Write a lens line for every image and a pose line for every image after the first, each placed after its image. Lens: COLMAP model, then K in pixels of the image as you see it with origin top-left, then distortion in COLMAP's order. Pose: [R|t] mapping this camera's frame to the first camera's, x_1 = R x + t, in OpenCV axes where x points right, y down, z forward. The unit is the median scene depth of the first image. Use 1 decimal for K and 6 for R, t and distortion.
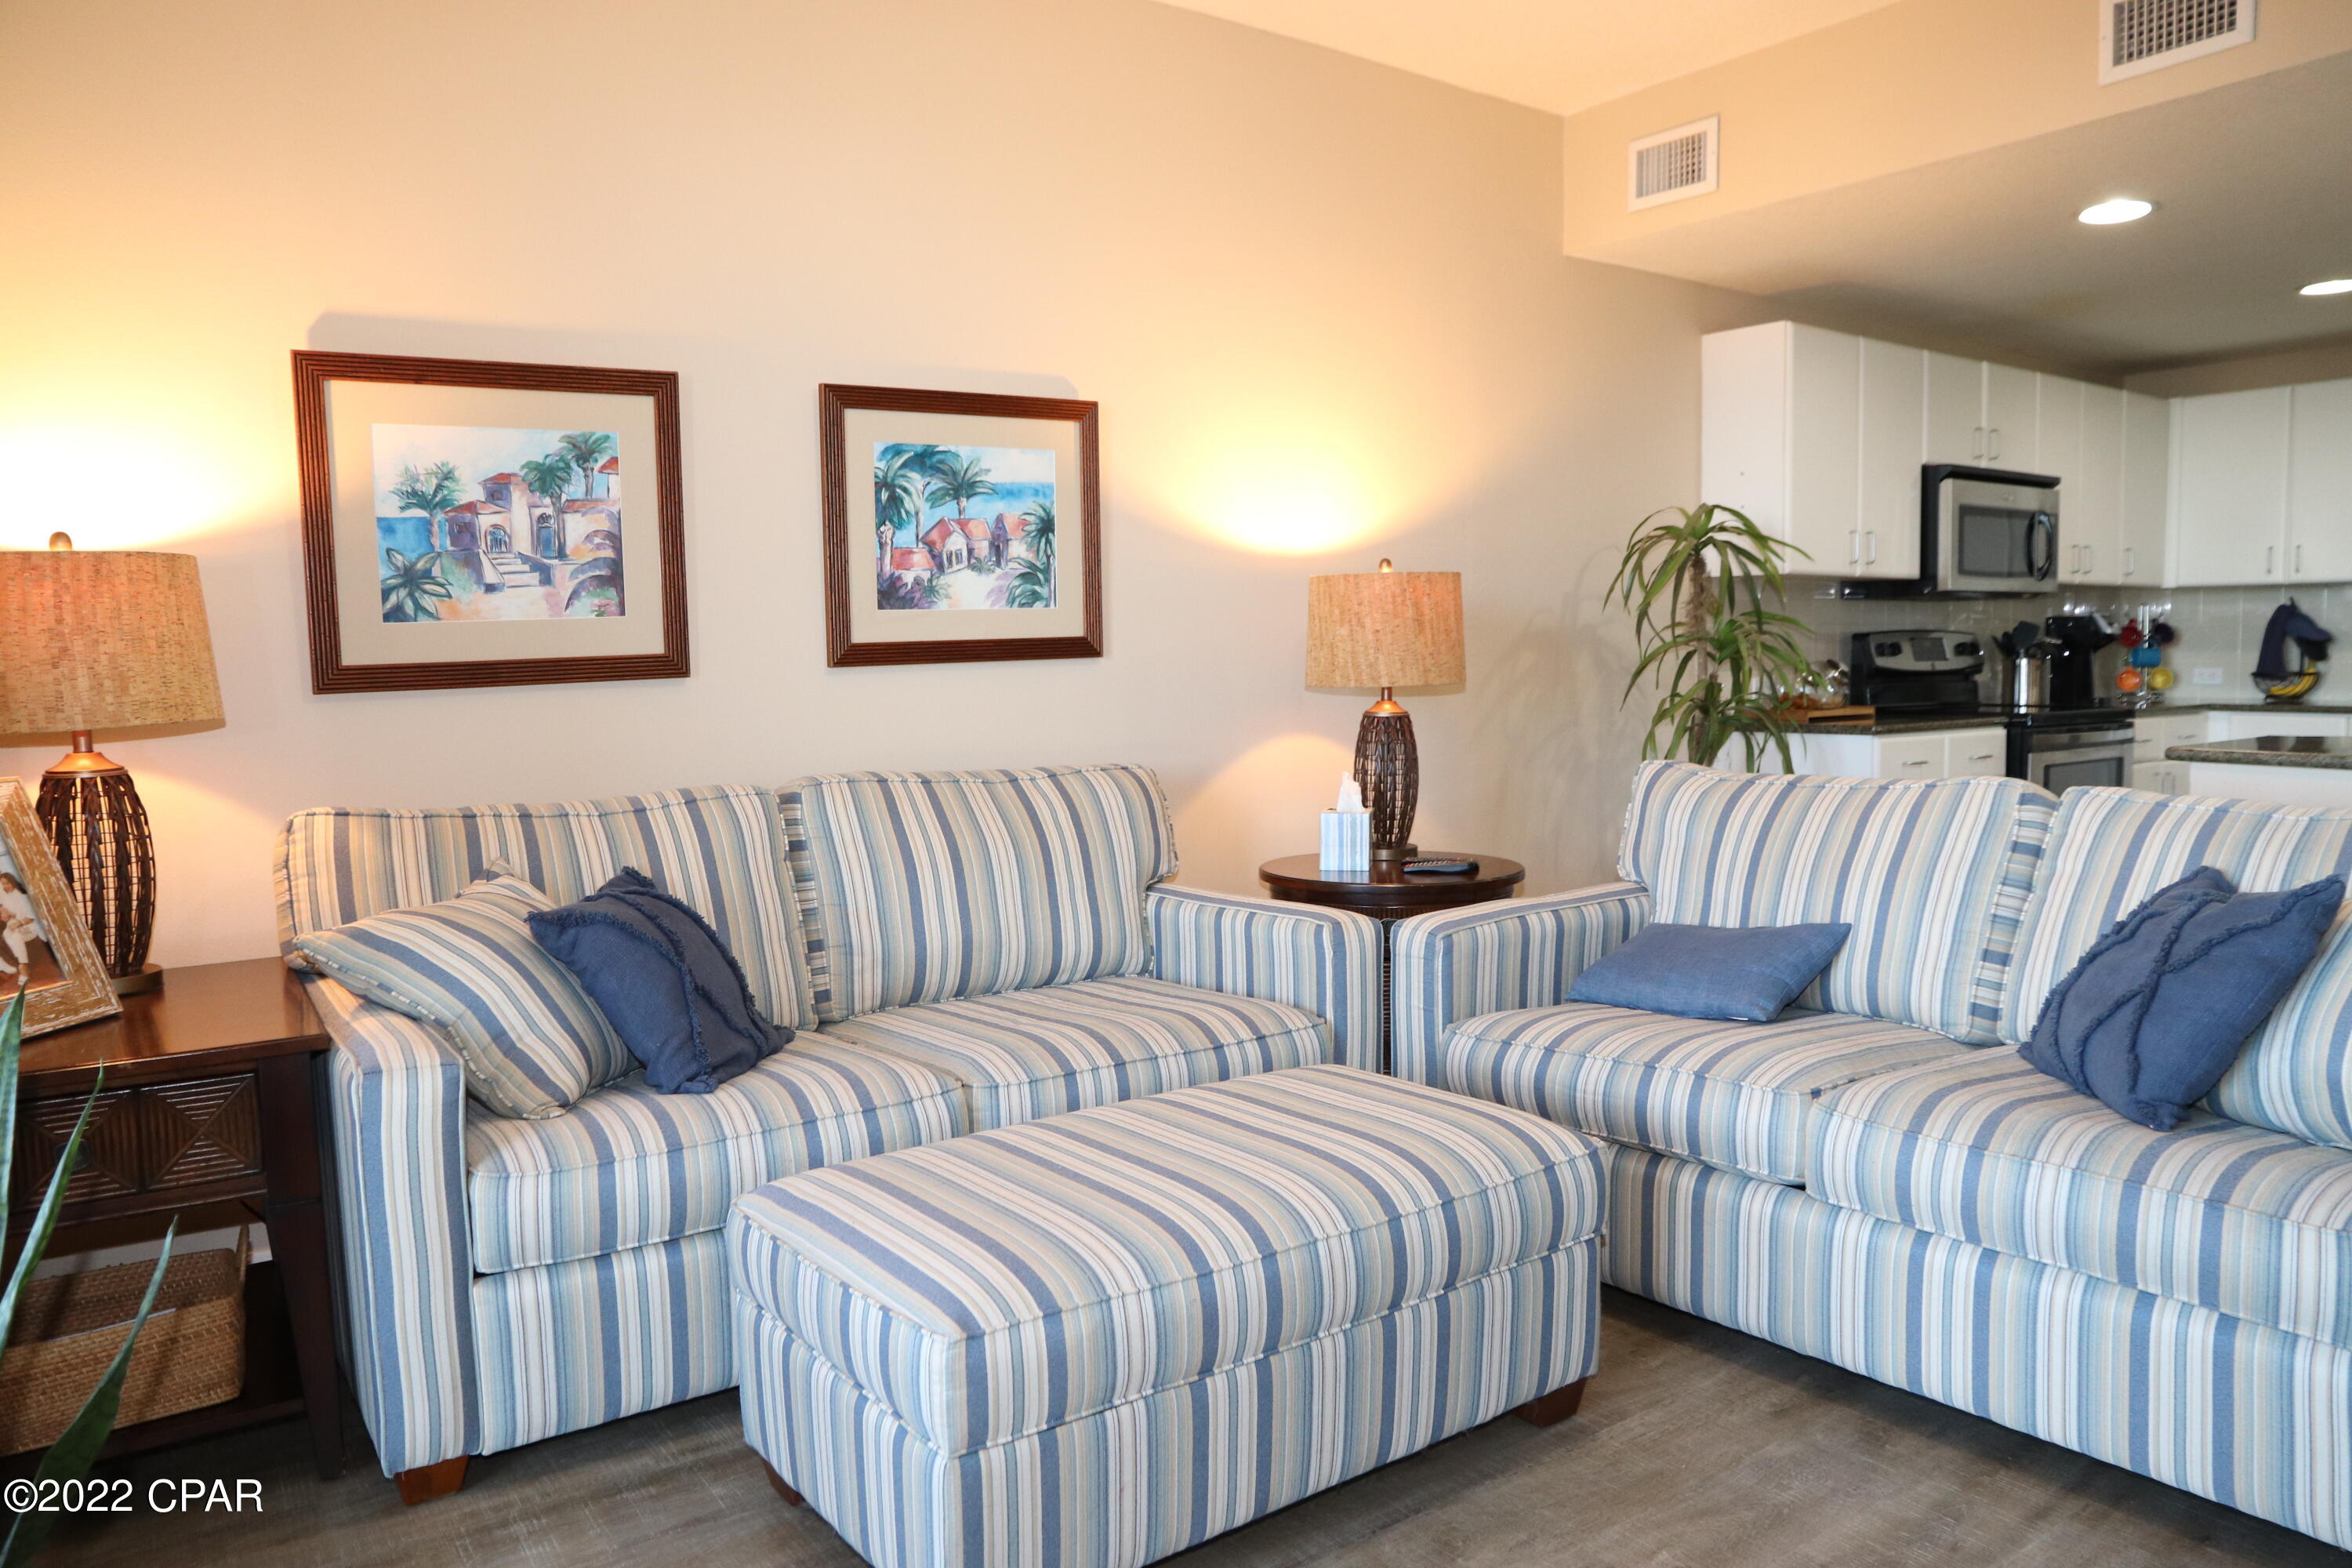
lens RADIAL K [[1621.8, 0, 1166.7], [0, 1621.8, 779.3], [0, 0, 1]] dist [-0.055518, 0.014574]
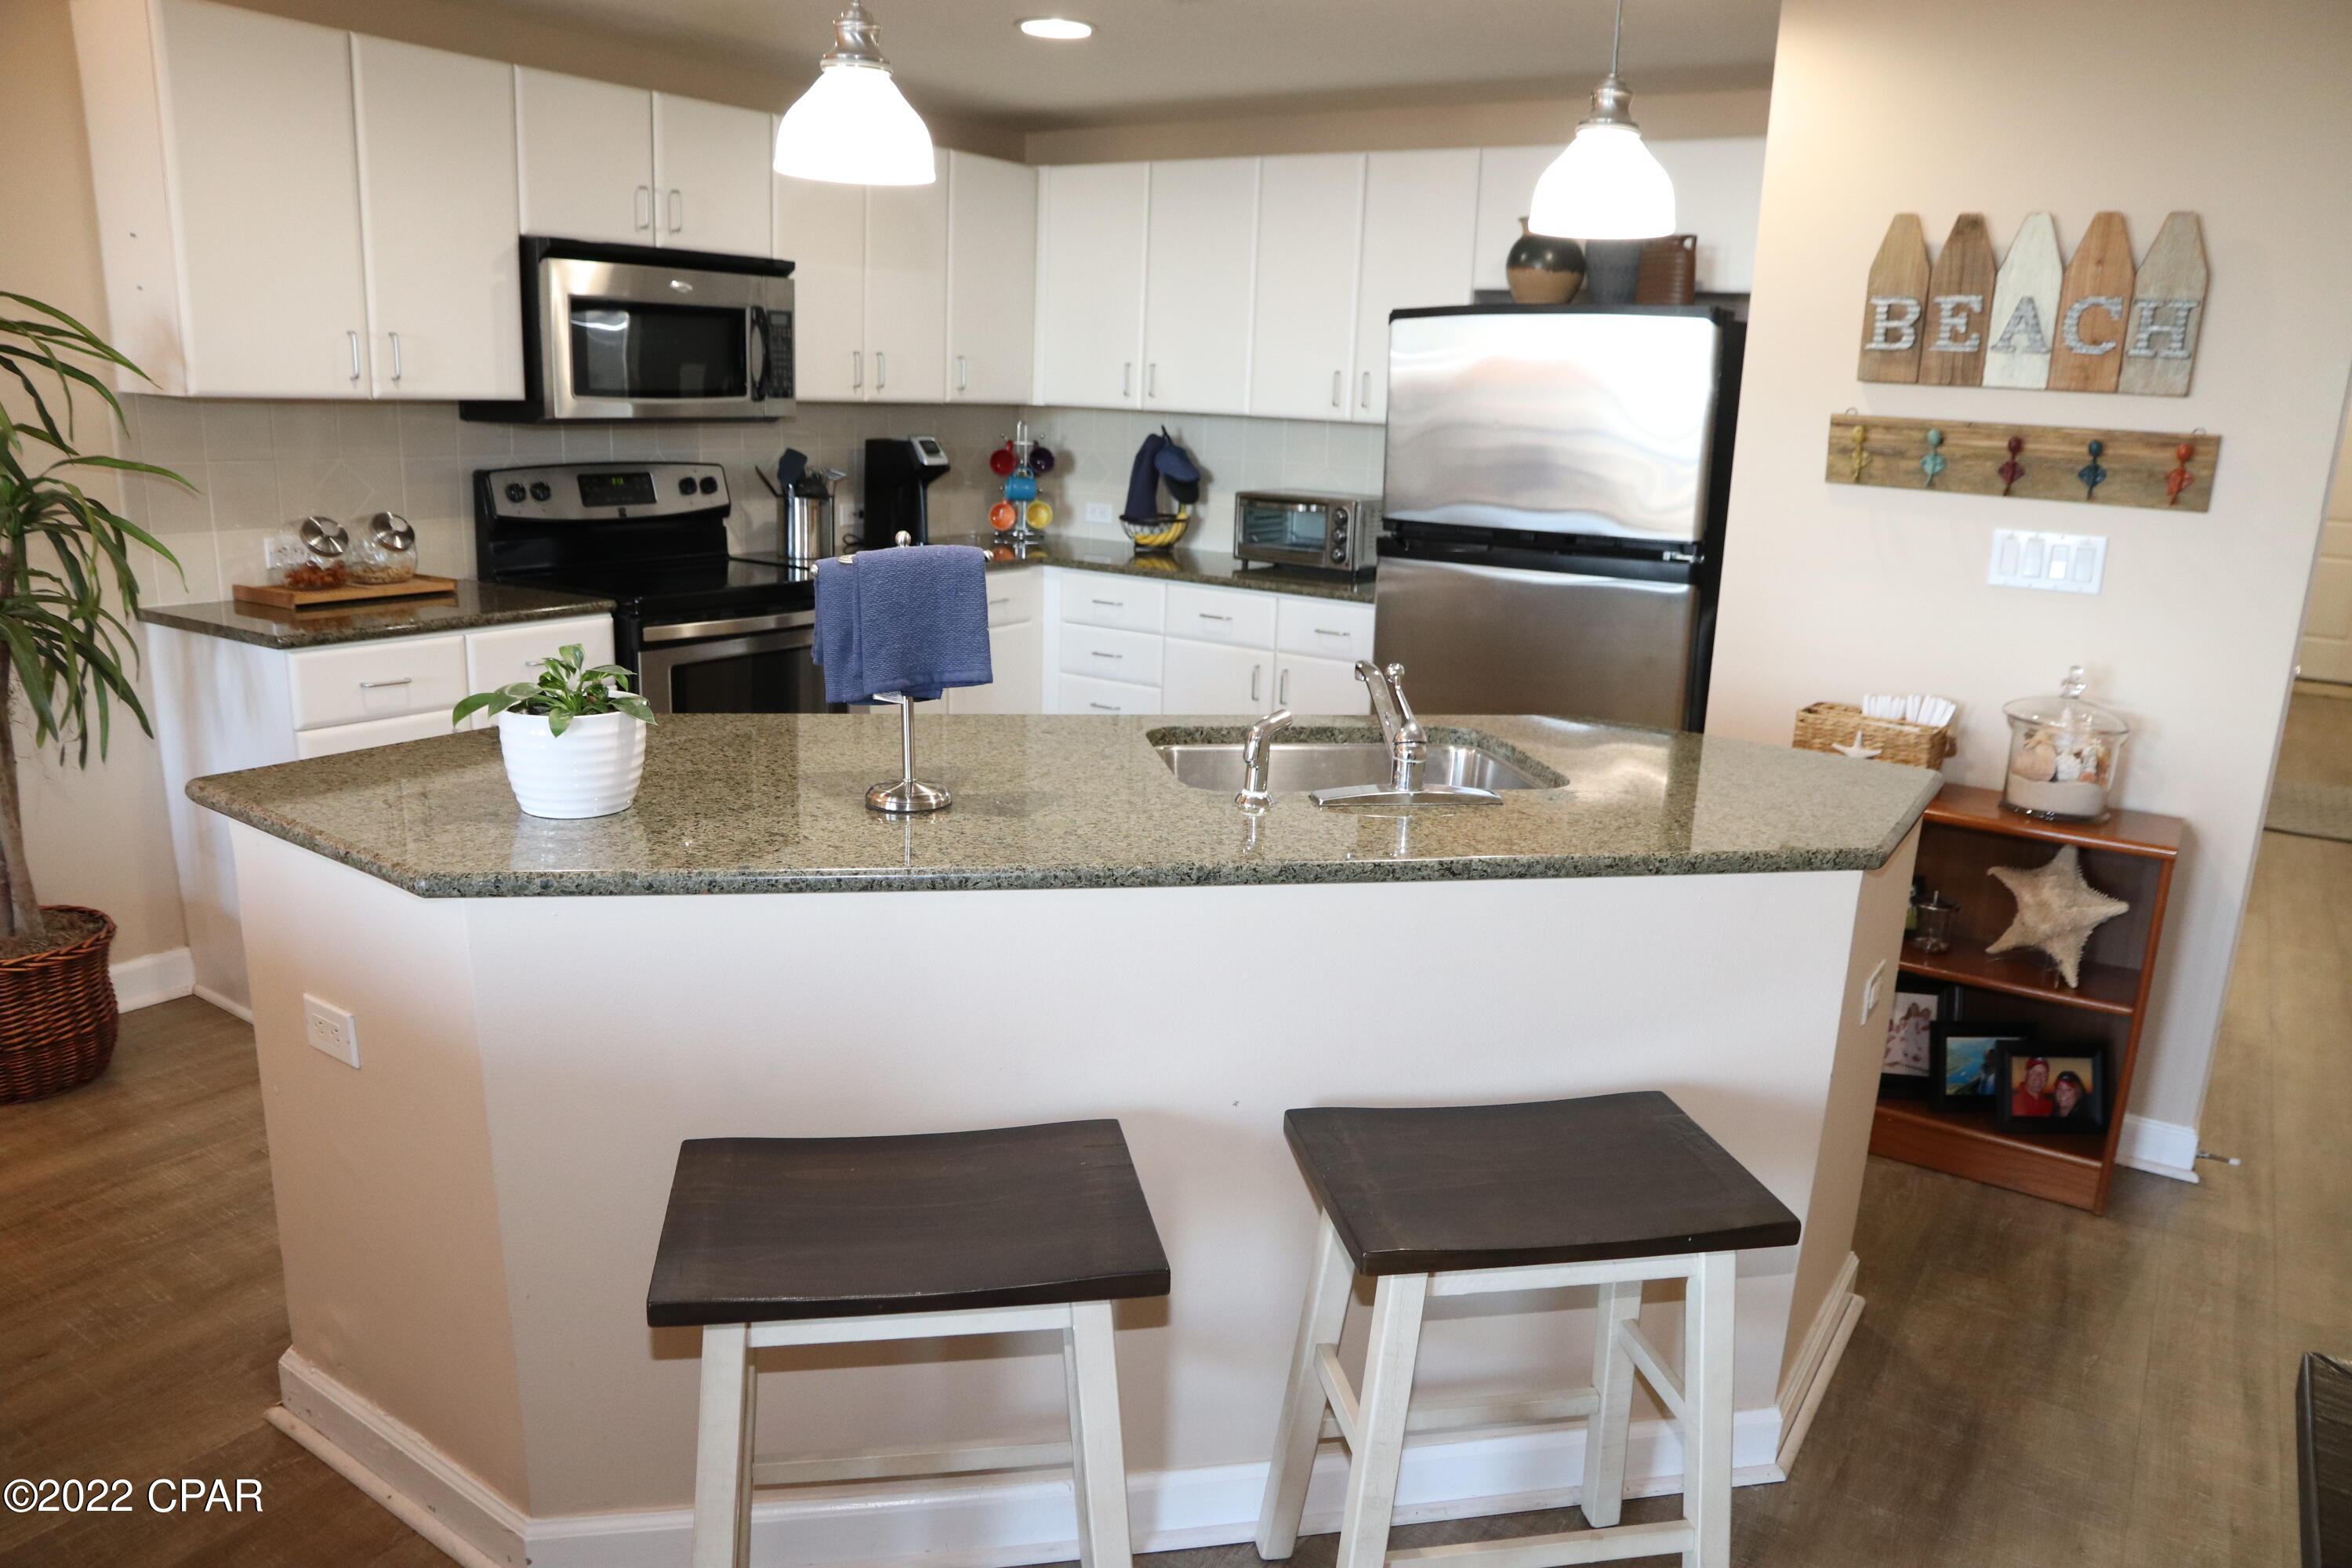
lens RADIAL K [[1621.8, 0, 1183.7], [0, 1621.8, 784.5], [0, 0, 1]] dist [-0.055518, 0.014574]
pose [[0.942972, -0.033224, 0.331210, 0.451219], [-0.021891, 0.986663, 0.161298, -0.069034], [-0.332151, -0.159350, 0.929668, 0.183817]]
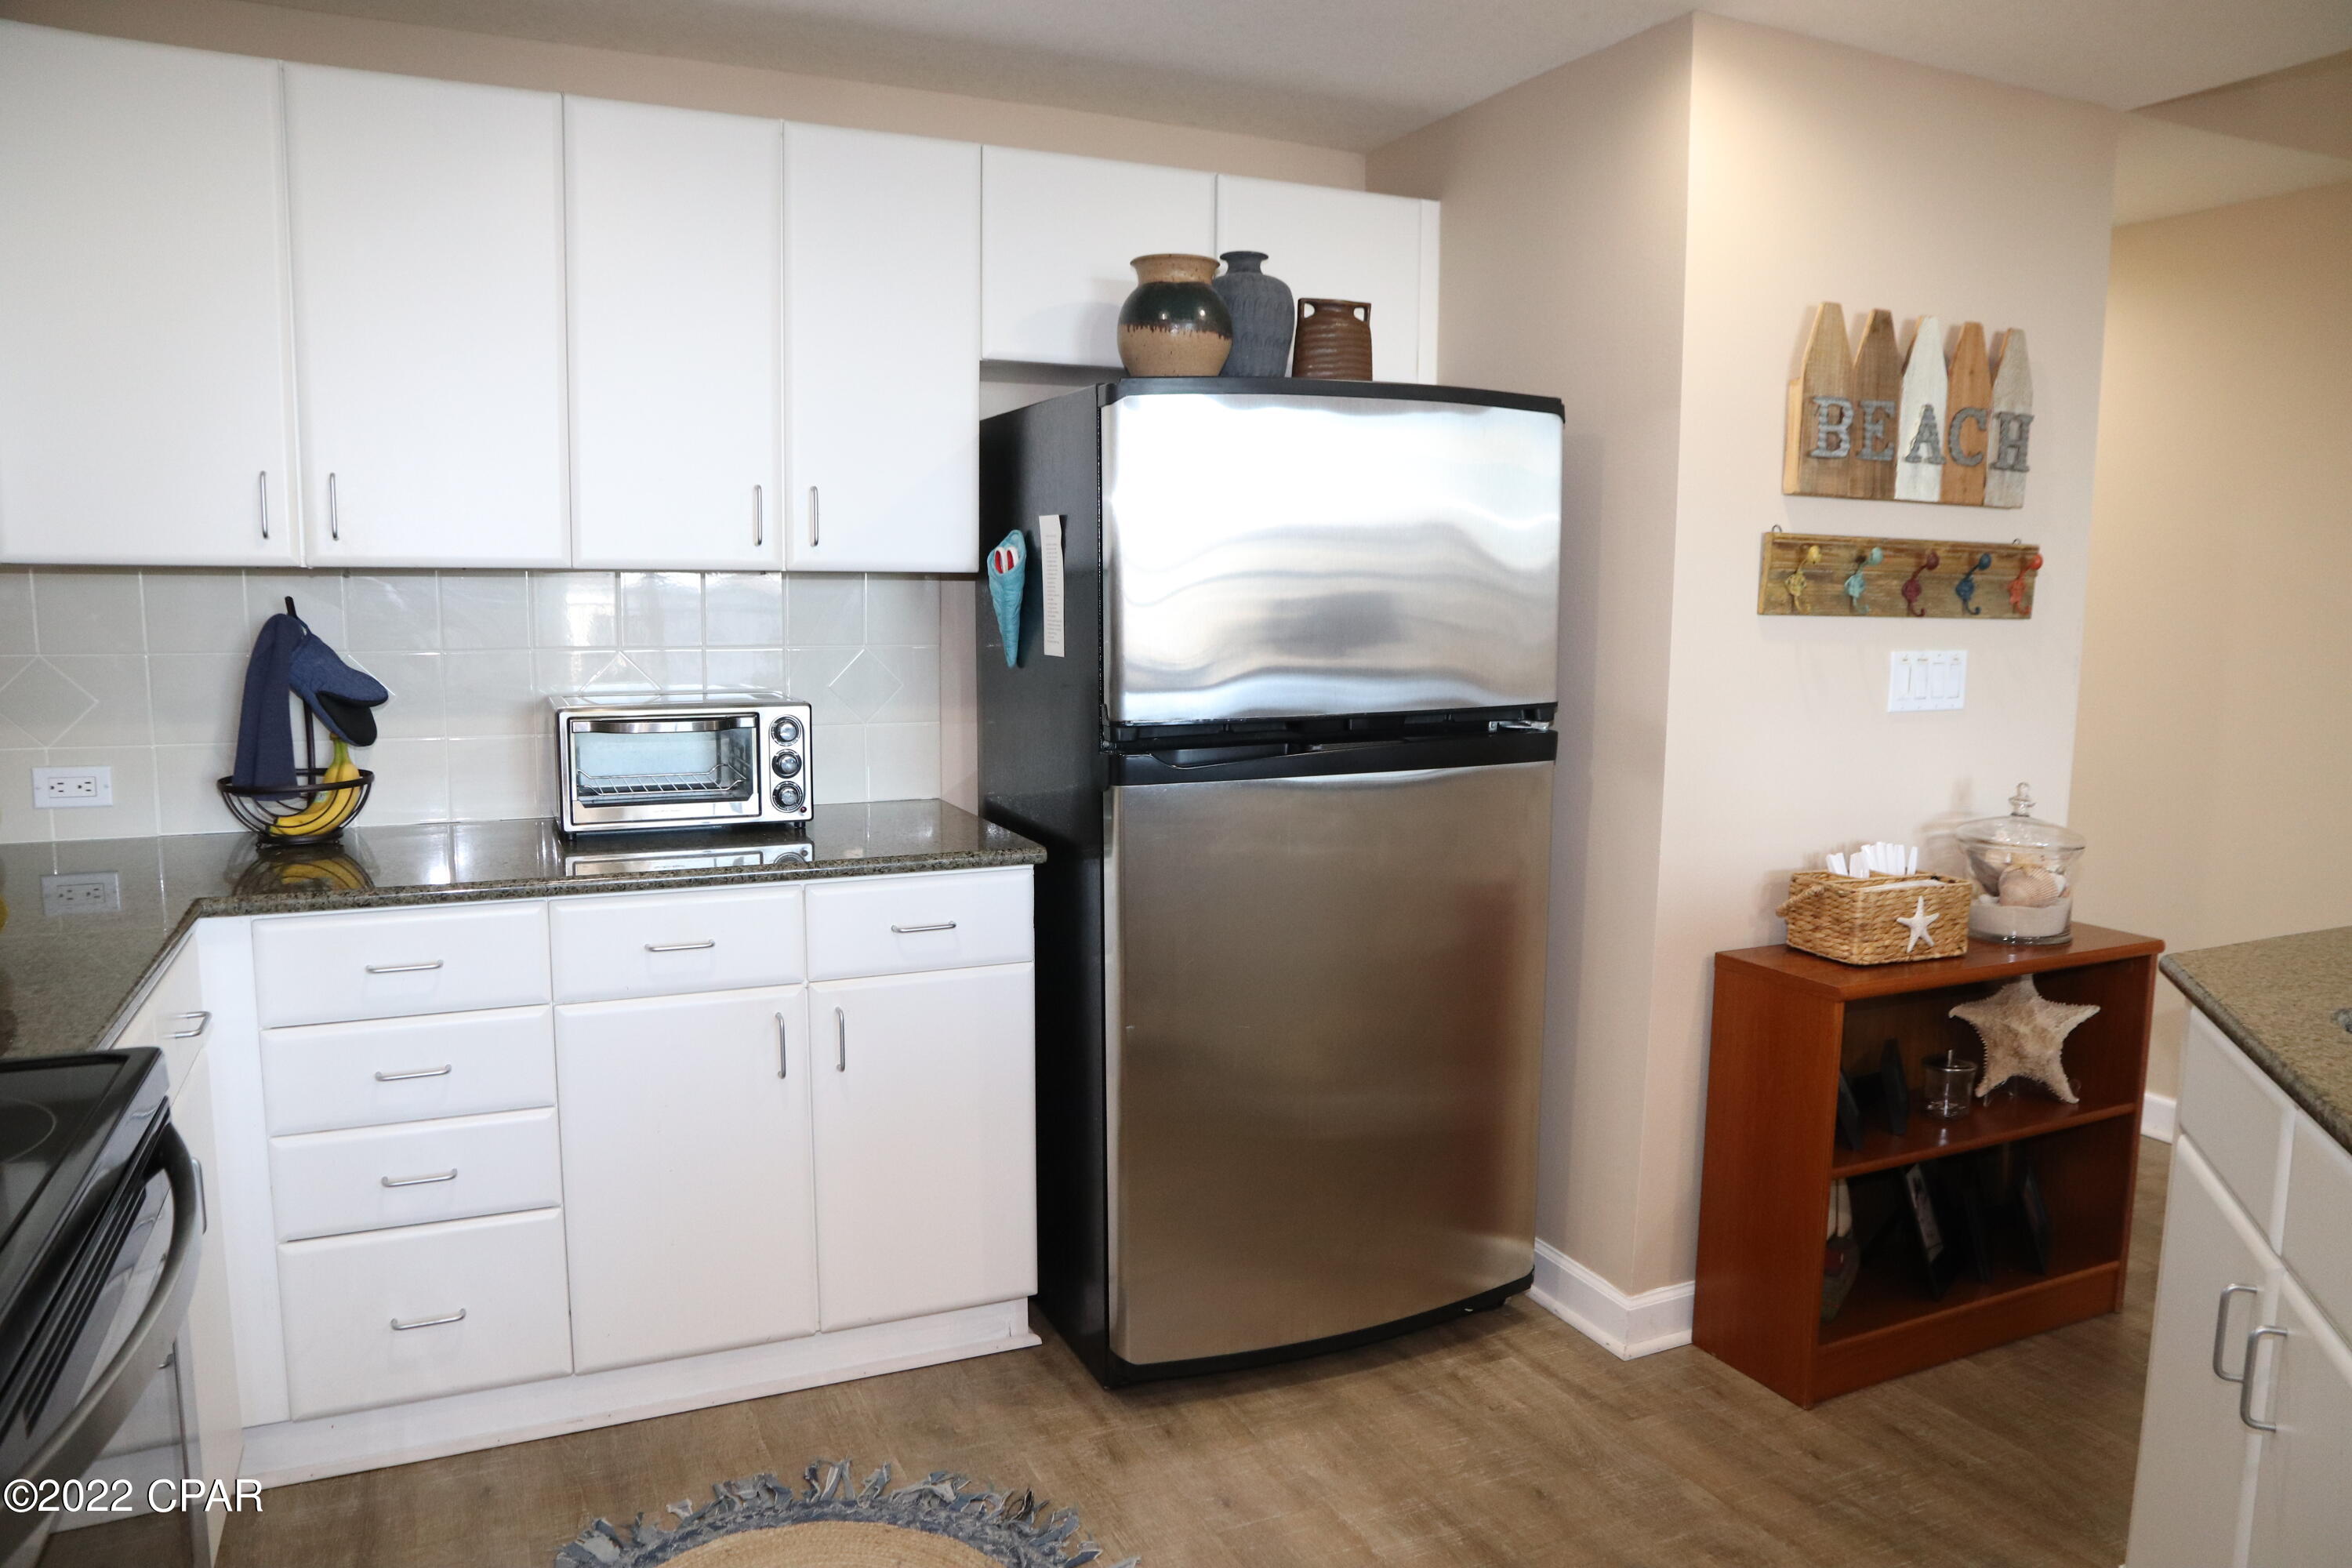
lens RADIAL K [[1621.8, 0, 1184.0], [0, 1621.8, 790.2], [0, 0, 1]] dist [-0.055518, 0.014574]
pose [[0.191232, -0.117208, 0.974522, 0.358115], [0.065373, 0.992161, 0.106501, -0.097634], [-0.979365, 0.043341, 0.197396, 0.718618]]
